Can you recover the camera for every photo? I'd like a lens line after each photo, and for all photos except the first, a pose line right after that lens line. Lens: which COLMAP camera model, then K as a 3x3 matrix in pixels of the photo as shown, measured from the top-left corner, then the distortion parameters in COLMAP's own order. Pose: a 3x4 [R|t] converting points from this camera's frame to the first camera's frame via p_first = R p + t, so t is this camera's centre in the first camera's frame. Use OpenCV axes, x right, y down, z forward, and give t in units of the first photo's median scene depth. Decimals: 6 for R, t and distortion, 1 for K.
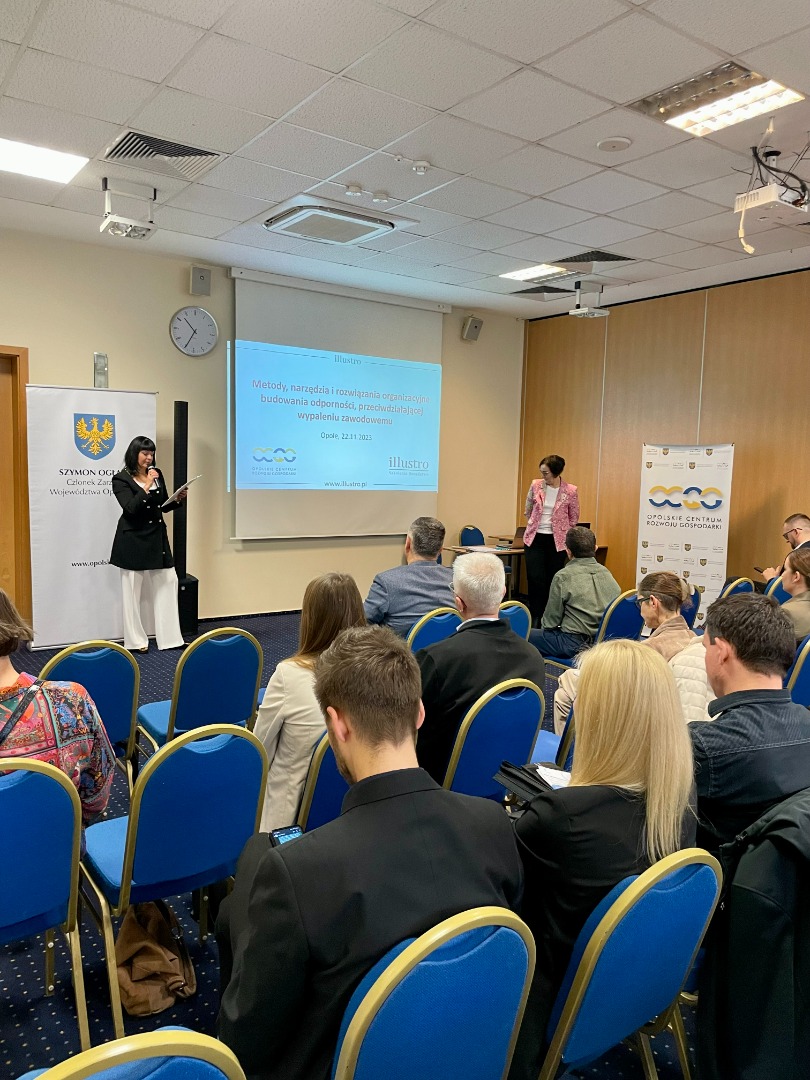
lens RADIAL K [[818.3, 0, 420.0], [0, 818.3, 542.1], [0, 0, 1]] dist [0.073405, -0.097163]
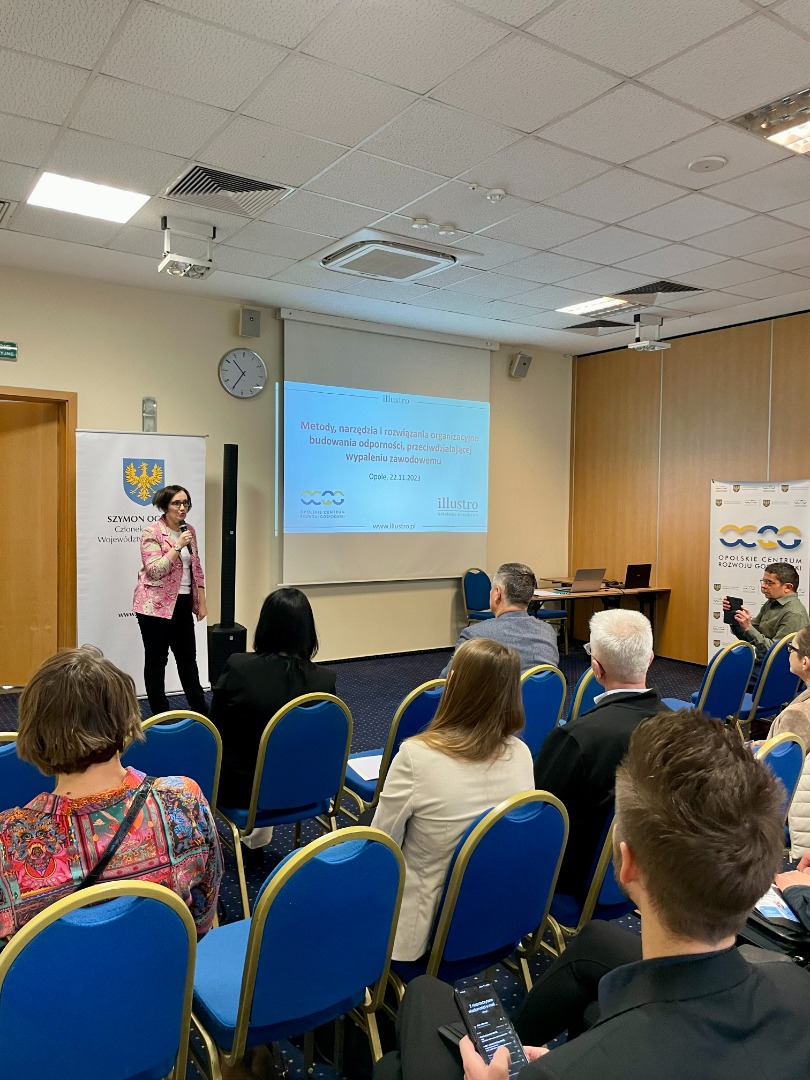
lens RADIAL K [[818.6, 0, 413.3], [0, 818.6, 532.3], [0, 0, 1]] dist [0.073640, -0.100663]
pose [[0.999418, -0.012353, -0.031793, -0.049186], [0.010413, 0.998115, -0.060475, -0.007231], [0.032480, 0.060109, 0.997663, 0.051561]]
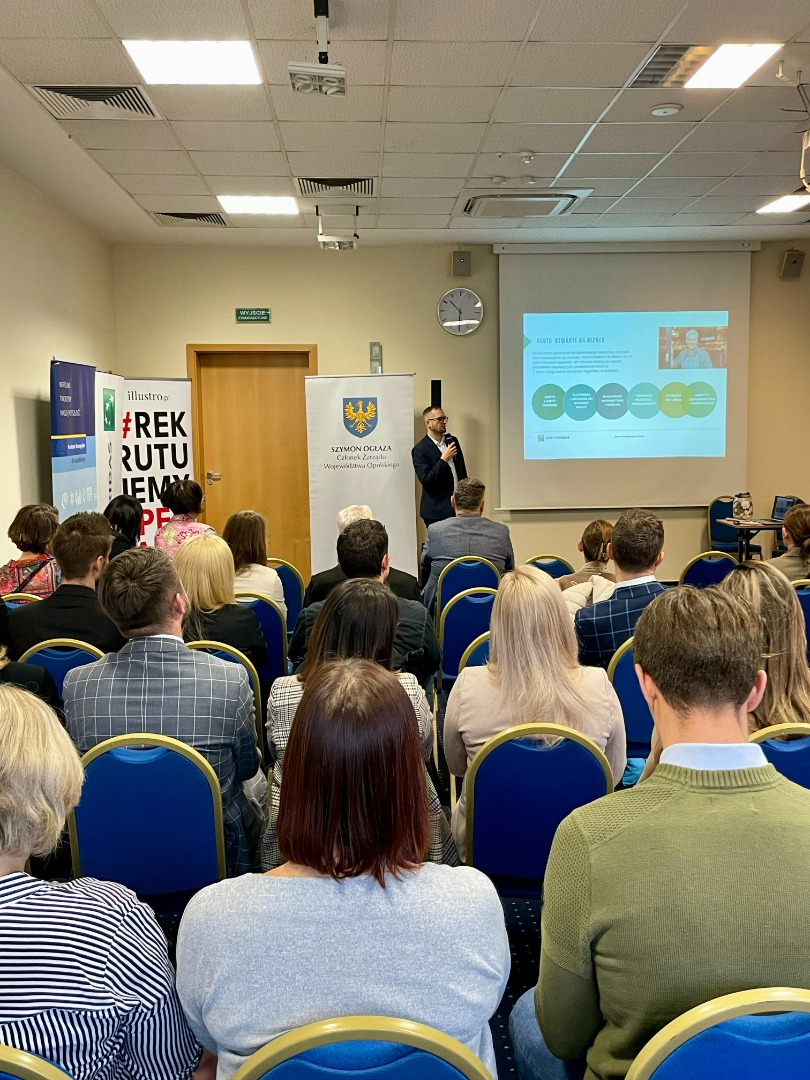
lens RADIAL K [[1037.7, 0, 419.2], [0, 1037.7, 544.1], [0, 0, 1]] dist [0.070162, -0.020299]
pose [[0.843786, 0.019226, -0.536336, 0.455020], [-0.013188, 0.999799, 0.015091, 0.025140], [0.536518, -0.005660, 0.843870, -0.170921]]
